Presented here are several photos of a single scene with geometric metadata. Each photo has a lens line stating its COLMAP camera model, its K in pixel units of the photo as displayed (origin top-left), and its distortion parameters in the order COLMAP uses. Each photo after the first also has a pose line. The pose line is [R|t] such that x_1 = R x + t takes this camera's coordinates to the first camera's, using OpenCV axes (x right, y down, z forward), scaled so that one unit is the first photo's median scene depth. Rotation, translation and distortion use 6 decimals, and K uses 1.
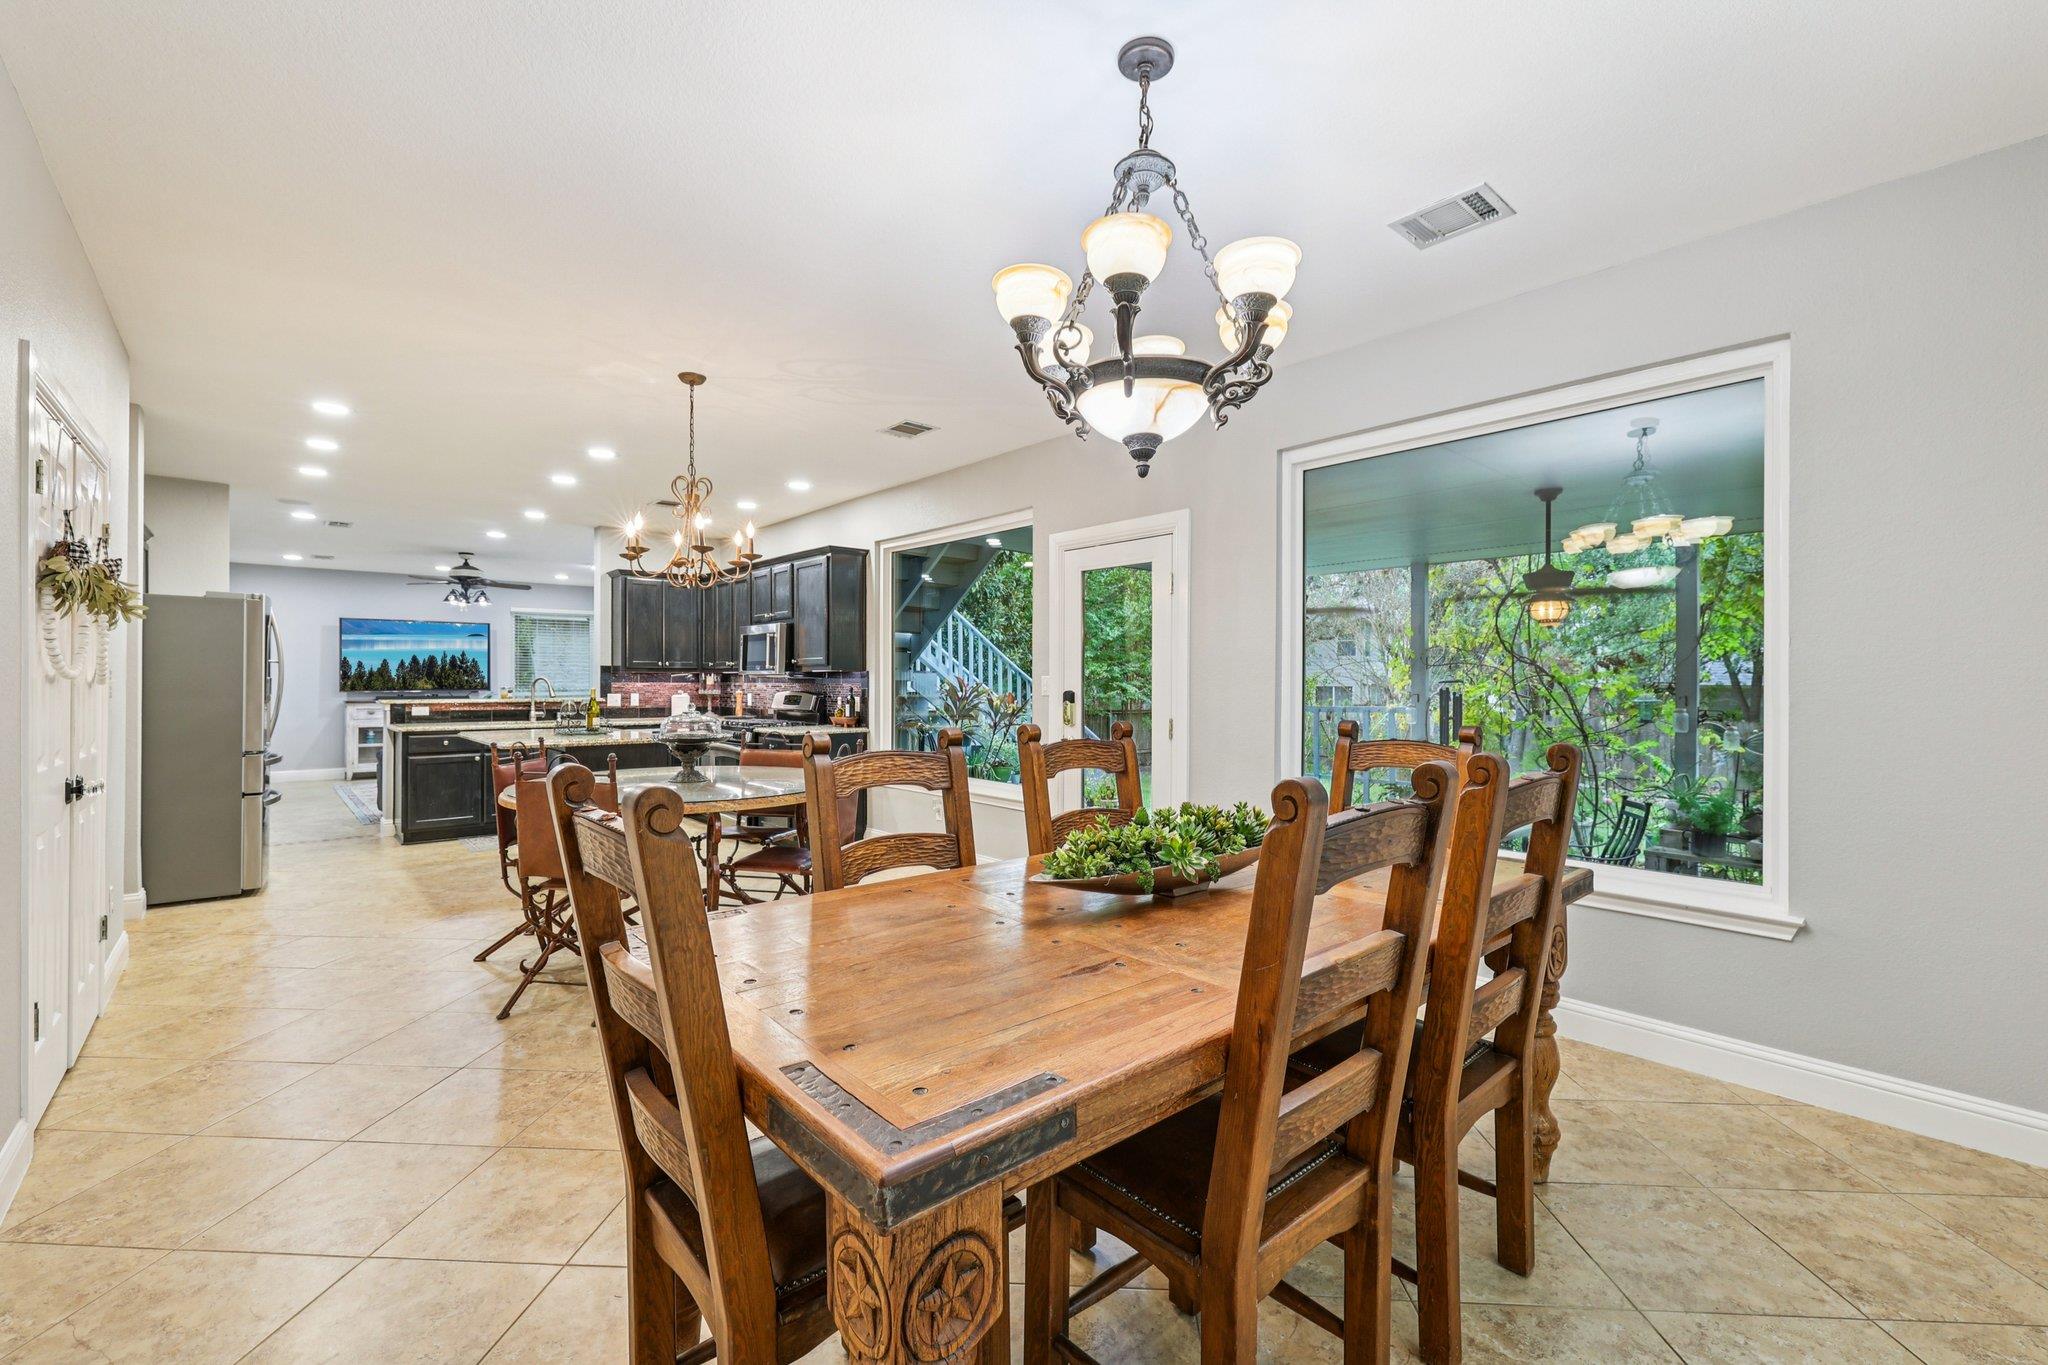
lens RADIAL K [[866.3, 0, 1025.9], [0, 866.3, 676.6], [0, 0, 1]] dist [-0.001053, 0.000657]
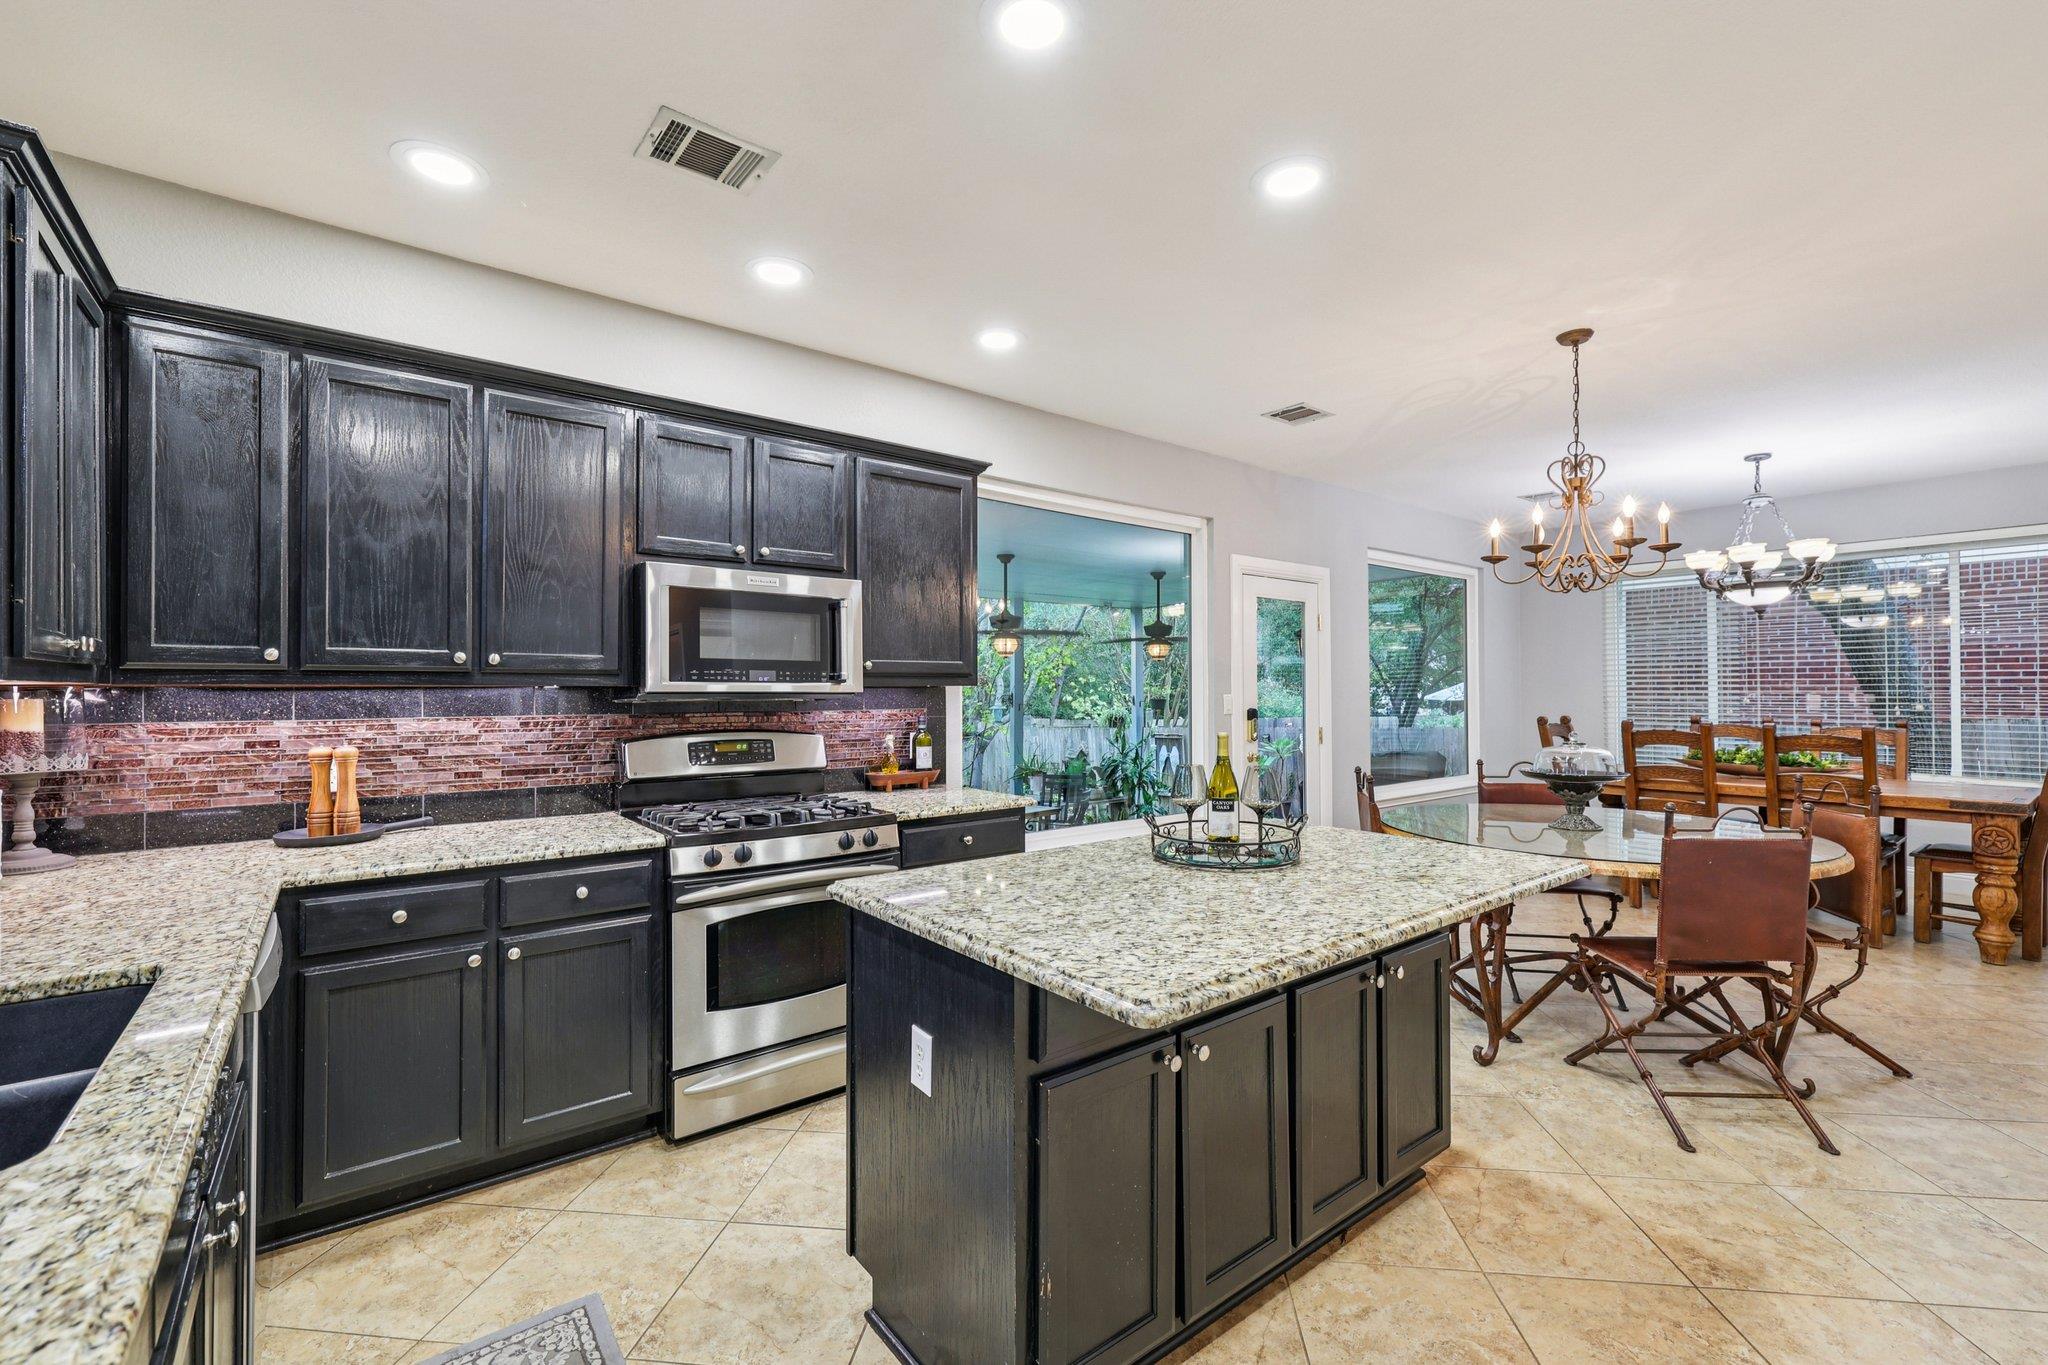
lens RADIAL K [[866.3, 0, 1022.8], [0, 866.3, 688.9], [0, 0, 1]] dist [-0.001053, 0.000657]
pose [[0.047396, -0.000387, 0.998876, -0.635939], [-0.002179, 0.999998, 0.000491, -0.004227], [-0.998874, -0.002200, 0.047395, 0.766395]]
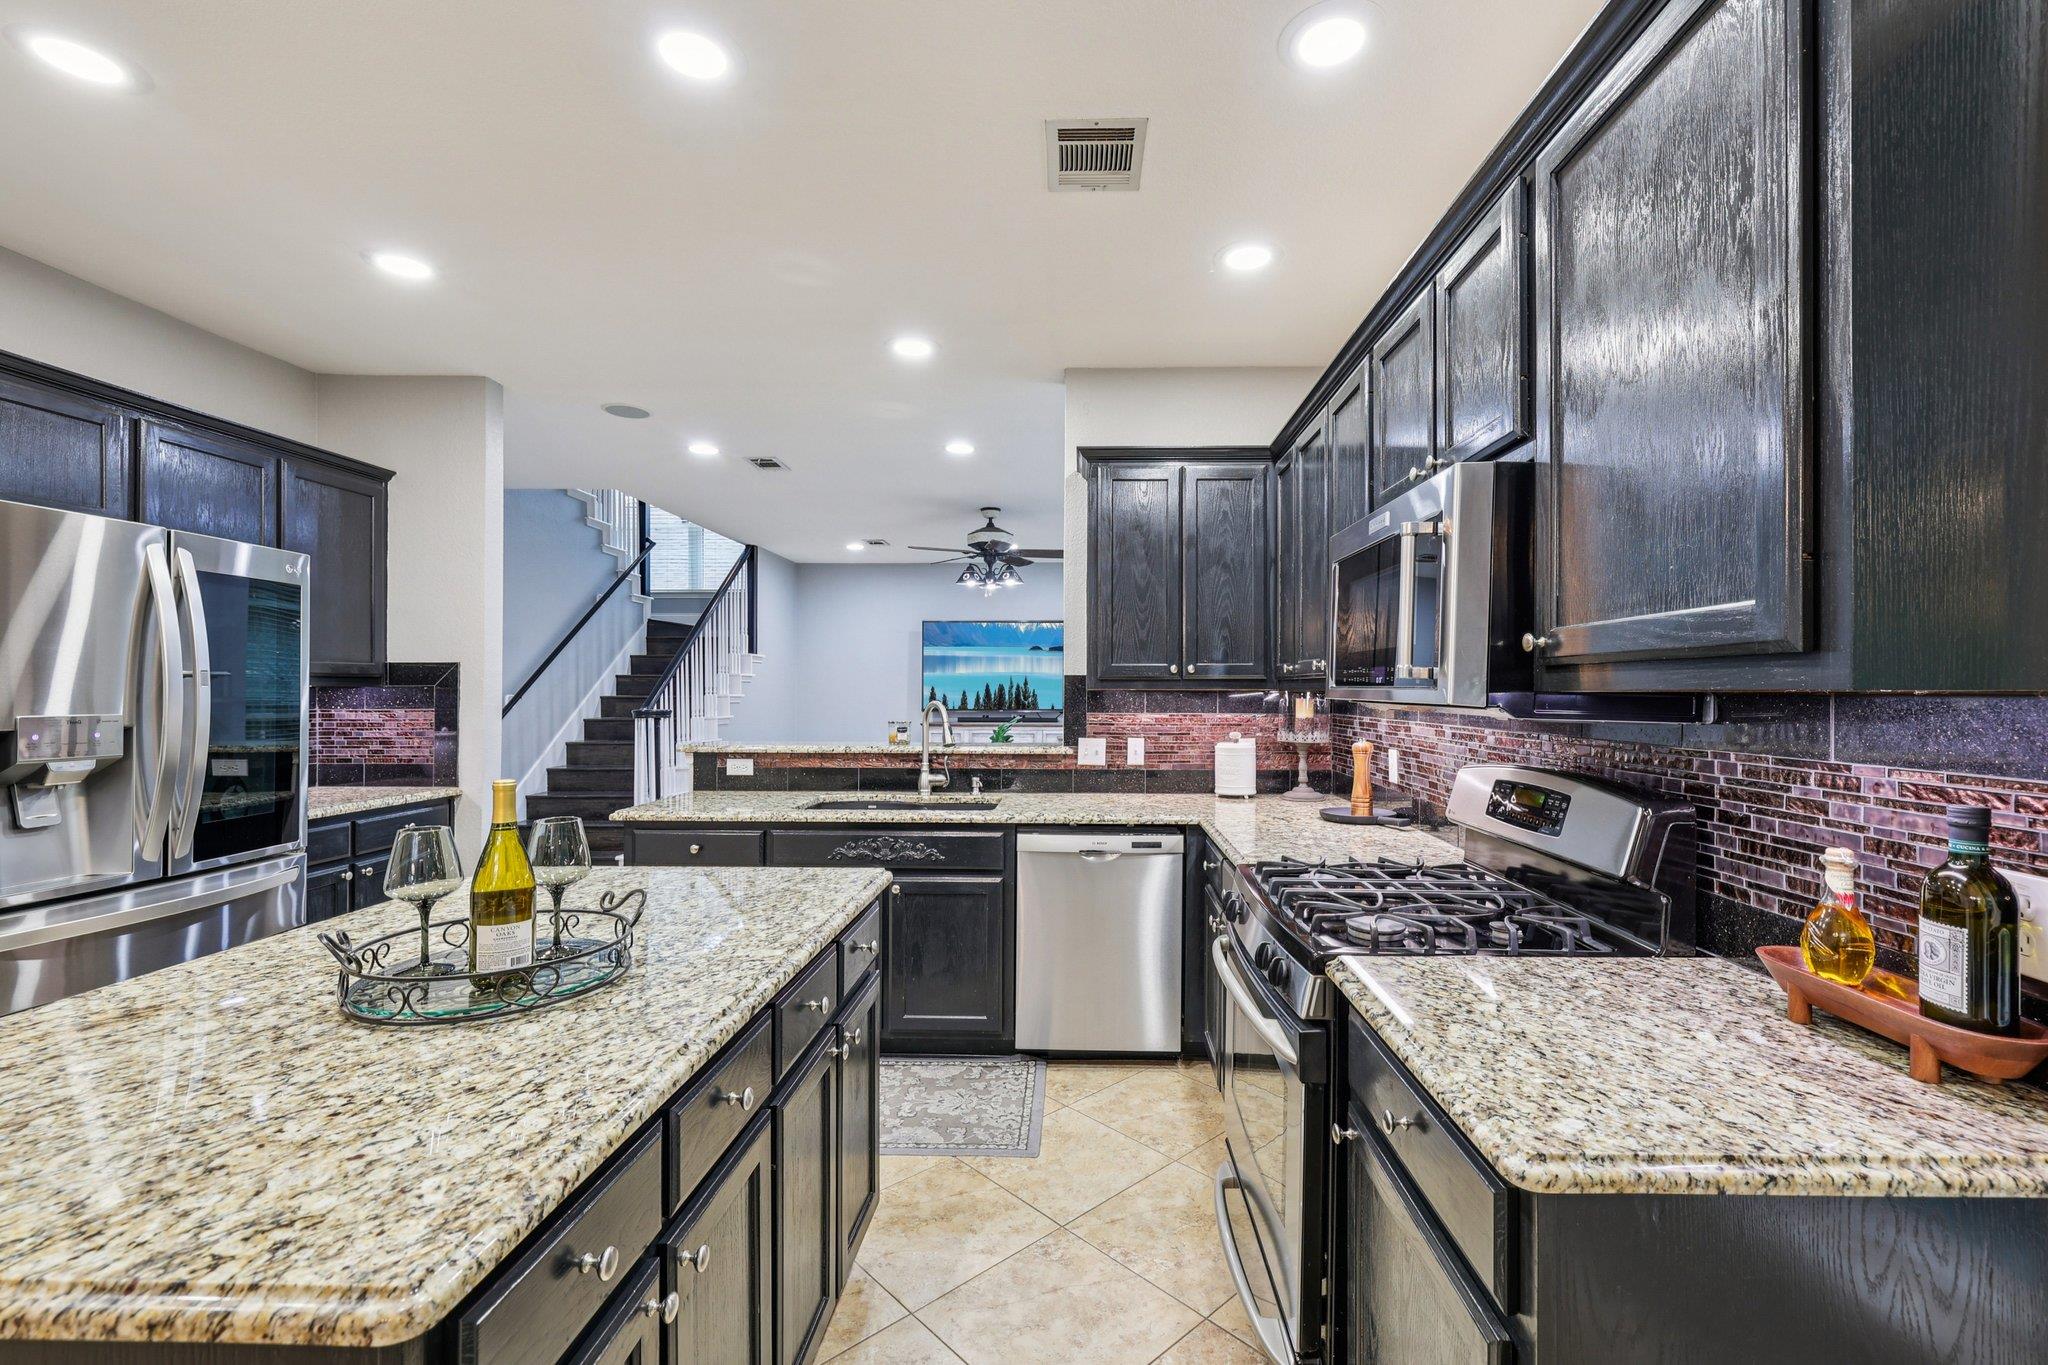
lens RADIAL K [[866.3, 0, 1082.1], [0, 866.3, 695.8], [0, 0, 1]] dist [-0.001053, 0.000657]
pose [[0.746470, 0.005304, -0.665398, -0.182184], [0.000834, 0.999960, 0.008906, -0.005882], [0.665419, -0.007203, 0.746435, 0.667434]]
